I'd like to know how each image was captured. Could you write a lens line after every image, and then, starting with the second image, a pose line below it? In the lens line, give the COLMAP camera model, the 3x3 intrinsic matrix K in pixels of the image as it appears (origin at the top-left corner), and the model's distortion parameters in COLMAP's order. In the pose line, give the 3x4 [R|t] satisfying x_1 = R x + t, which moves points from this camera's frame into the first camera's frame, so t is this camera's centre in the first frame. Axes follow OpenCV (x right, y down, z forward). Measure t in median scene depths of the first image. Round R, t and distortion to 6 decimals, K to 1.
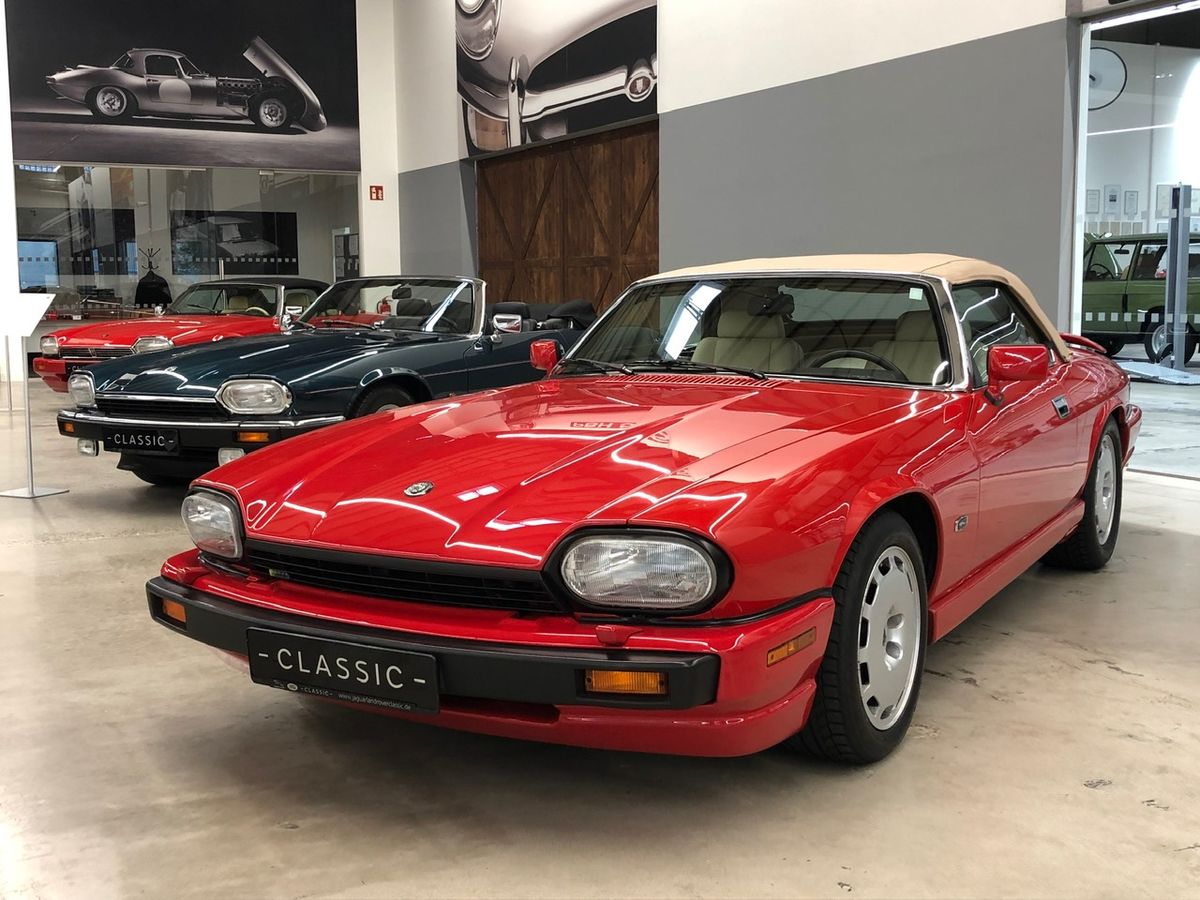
lens RADIAL K [[1381.7, 0, 600.0], [0, 1381.7, 450.0], [0, 0, 1]] dist [-0.008255, -0.033891]
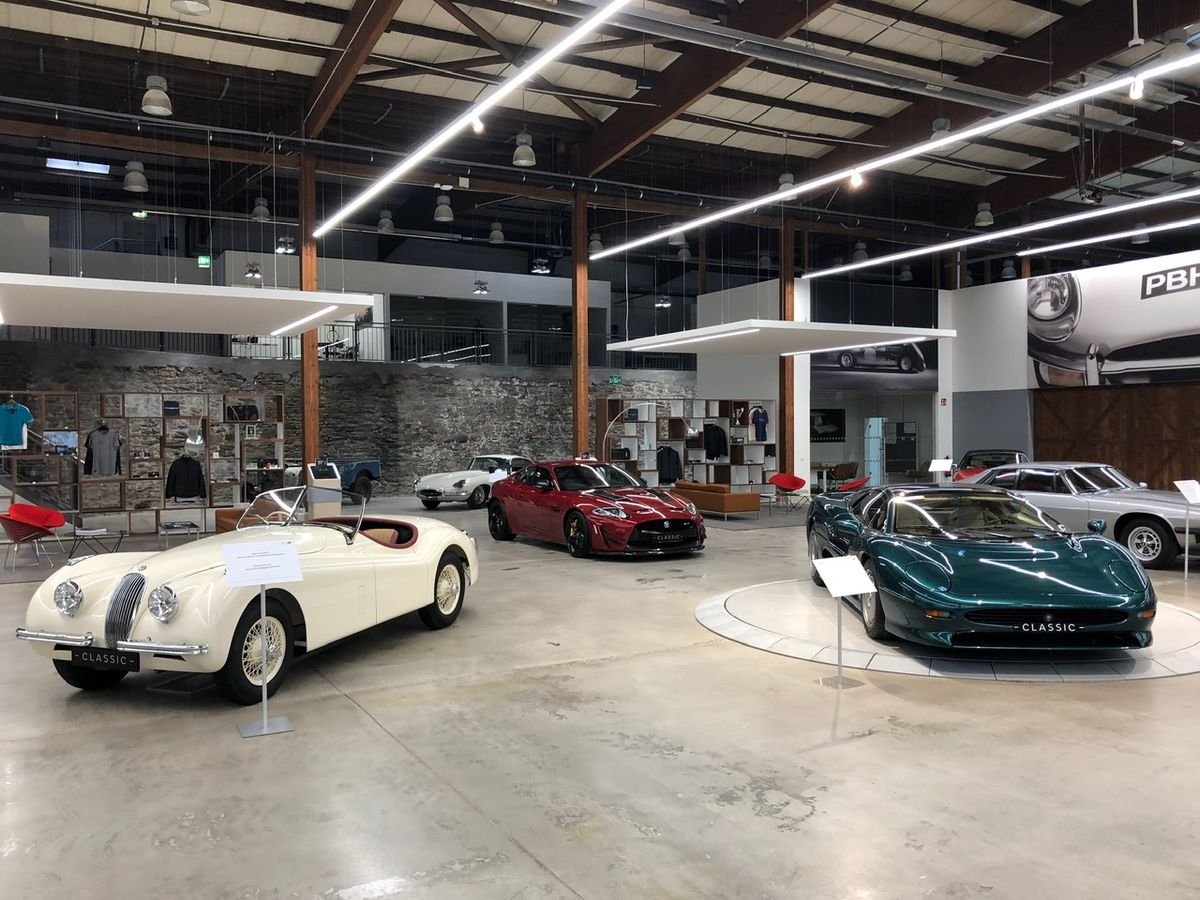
lens RADIAL K [[984.5, 0, 600.0], [0, 984.5, 450.0], [0, 0, 1]] dist [0.029919, -0.000463]
pose [[0.999338, -0.006873, 0.035725, -0.773861], [0.010348, 0.995133, -0.097993, 0.014213], [-0.034877, 0.098298, 0.994546, -0.404975]]
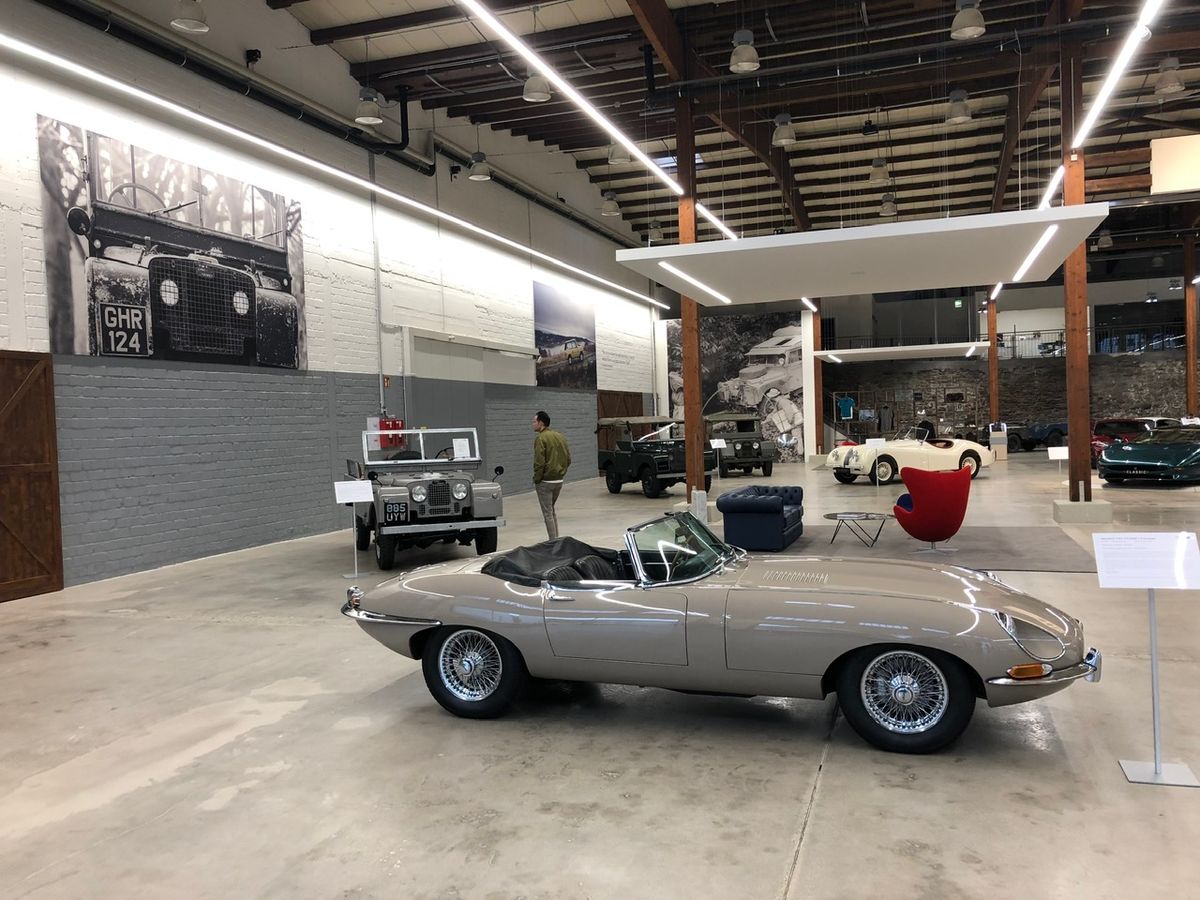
lens RADIAL K [[984.5, 0, 600.0], [0, 984.5, 450.0], [0, 0, 1]] dist [0.029919, -0.000463]
pose [[0.701721, -0.002013, -0.712449, -0.214515], [-0.049415, 0.997450, -0.051489, 0.108613], [0.710736, 0.071336, 0.699833, -1.216832]]
